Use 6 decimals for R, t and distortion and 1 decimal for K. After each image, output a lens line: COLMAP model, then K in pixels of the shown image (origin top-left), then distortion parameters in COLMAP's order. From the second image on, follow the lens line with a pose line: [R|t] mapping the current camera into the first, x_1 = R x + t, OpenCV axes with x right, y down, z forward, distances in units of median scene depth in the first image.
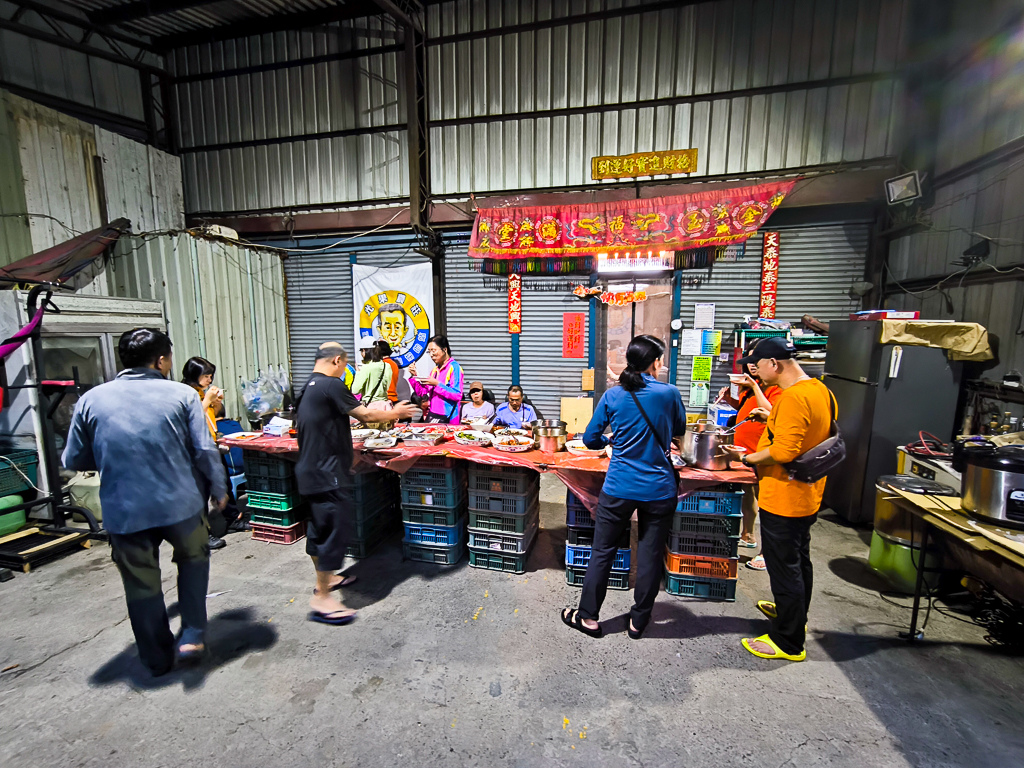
lens RADIAL K [[430.2, 0, 507.6], [0, 430.2, 387.5], [0, 0, 1]] dist [-0.011437, 0.005919]
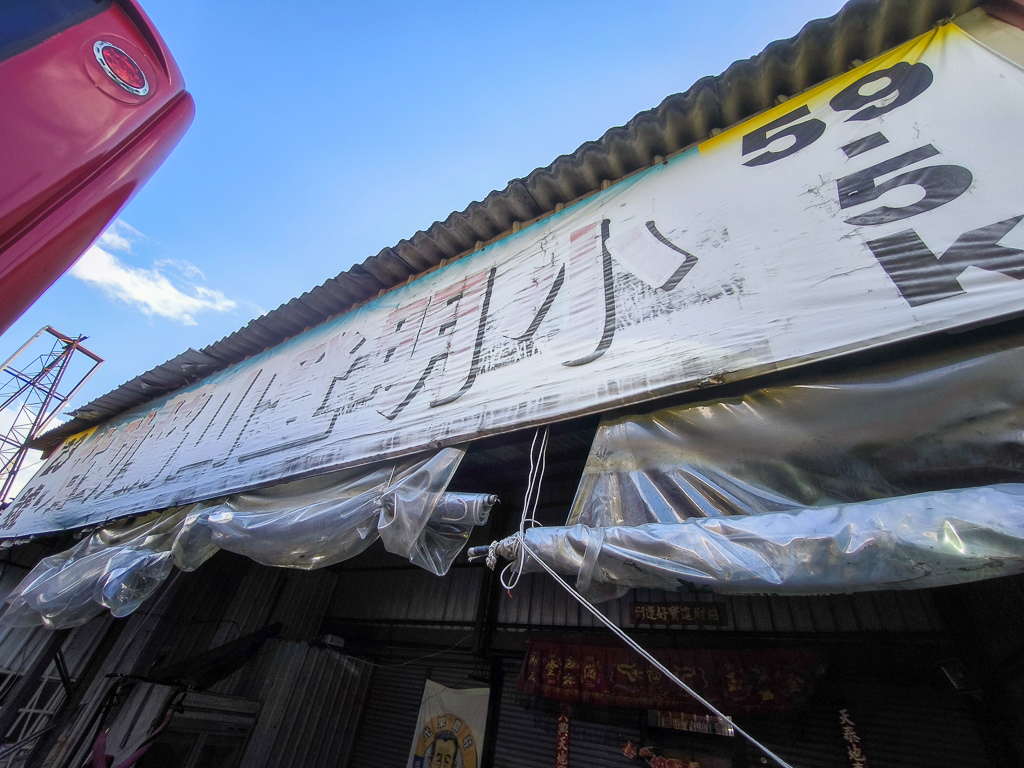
lens RADIAL K [[430.2, 0, 504.4], [0, 430.2, 393.4], [0, 0, 1]] dist [-0.011437, 0.005919]
pose [[0.946698, -0.086624, -0.310258, 0.280508], [-0.168402, 0.687969, -0.705932, -0.064370], [0.274599, 0.720552, 0.636711, -0.196879]]
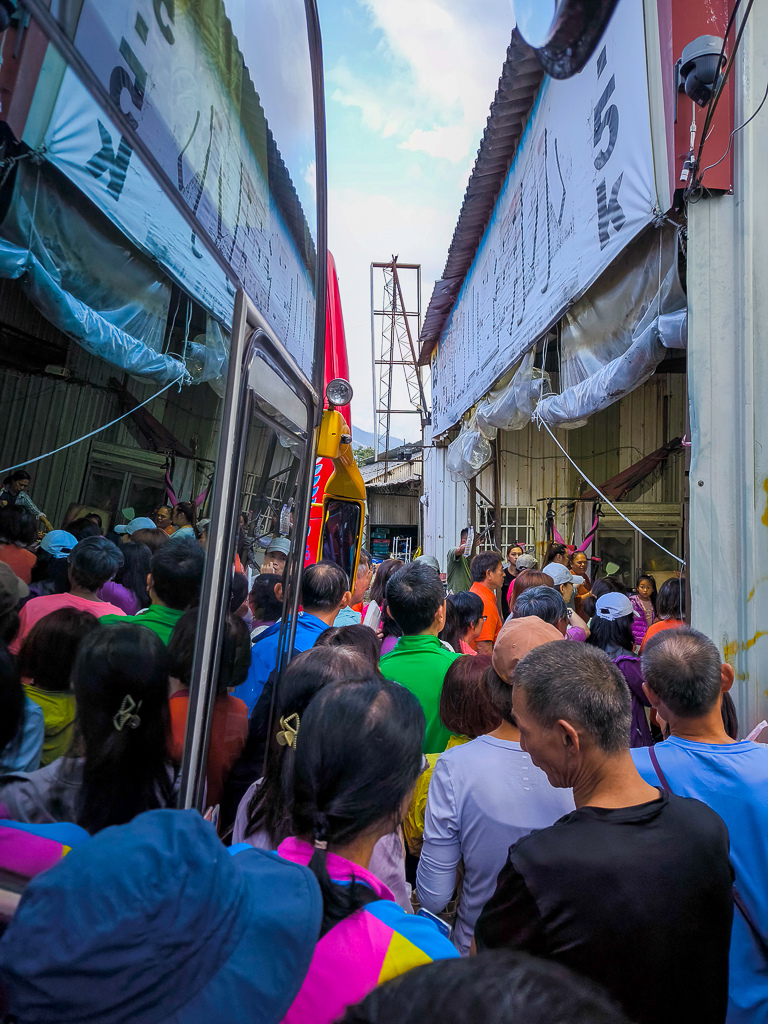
lens RADIAL K [[723.0, 0, 383.3], [0, 723.0, 508.7], [0, 0, 1]] dist [-0.007821, -0.004734]
pose [[0.245126, 0.009735, -0.969442, 1.036082], [-0.139512, 0.989896, -0.025336, -0.009987], [0.959401, 0.141459, 0.244007, -0.354336]]
